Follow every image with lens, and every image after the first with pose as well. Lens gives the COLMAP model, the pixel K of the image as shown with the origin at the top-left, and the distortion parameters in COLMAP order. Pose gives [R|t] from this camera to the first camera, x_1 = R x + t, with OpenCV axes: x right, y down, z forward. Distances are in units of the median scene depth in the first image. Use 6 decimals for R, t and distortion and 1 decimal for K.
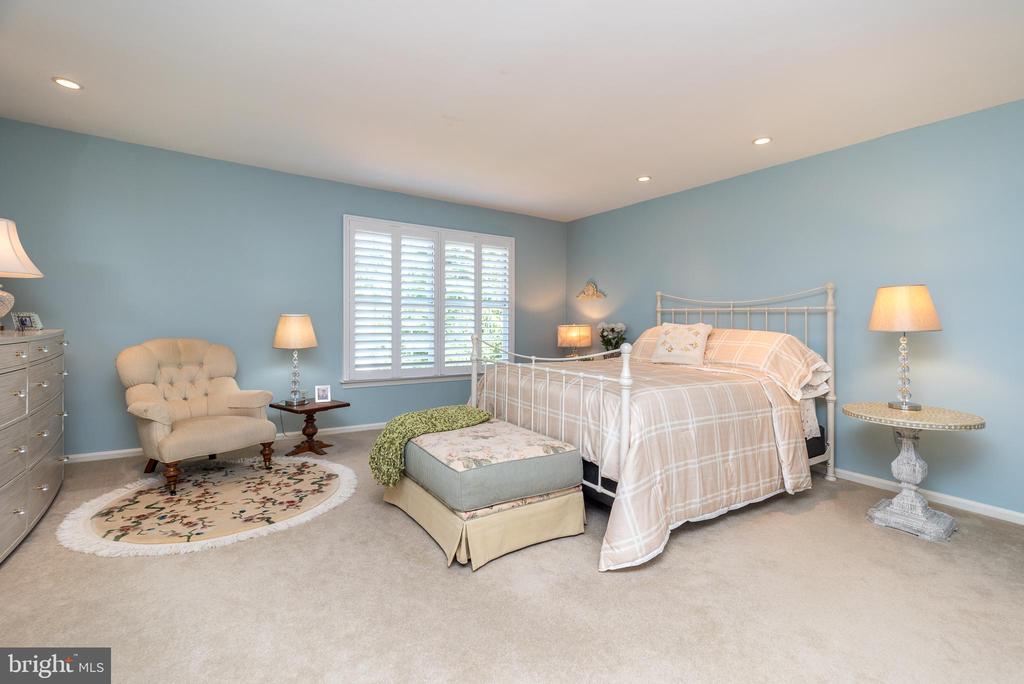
lens RADIAL K [[450.1, 0, 512.3], [0, 450.1, 321.8], [0, 0, 1]] dist [0.000149, -0.000008]
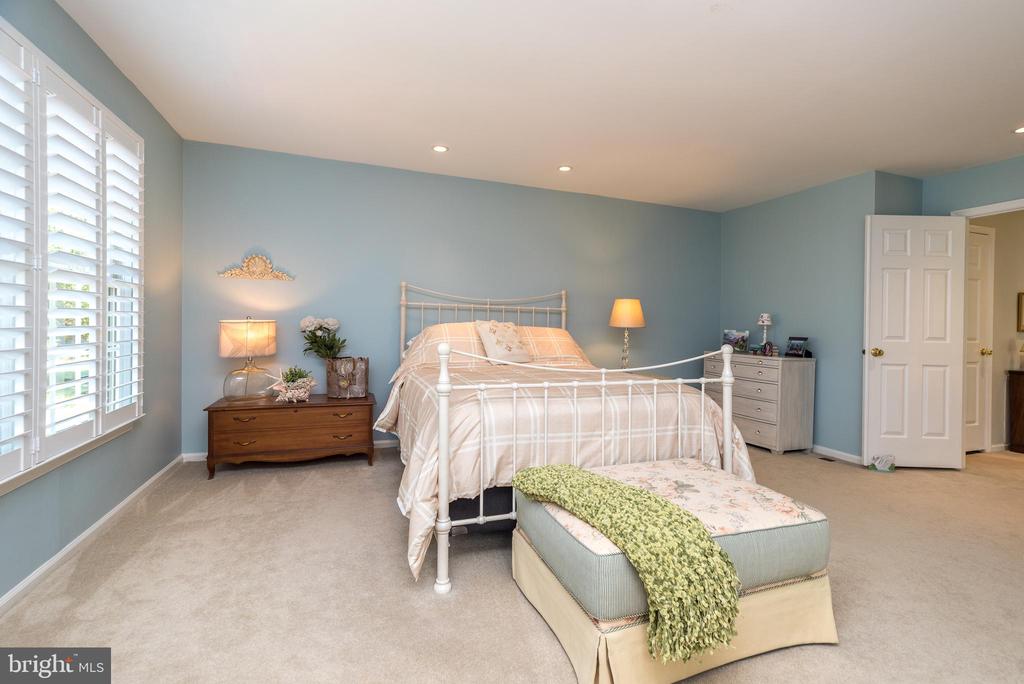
lens RADIAL K [[450.1, 0, 512.3], [0, 450.1, 321.8], [0, 0, 1]] dist [0.000149, -0.000008]
pose [[0.234452, -0.007841, 0.972096, -0.557030], [-0.018057, 0.999760, 0.012419, -0.007113], [-0.971960, -0.020465, 0.234254, 0.752479]]
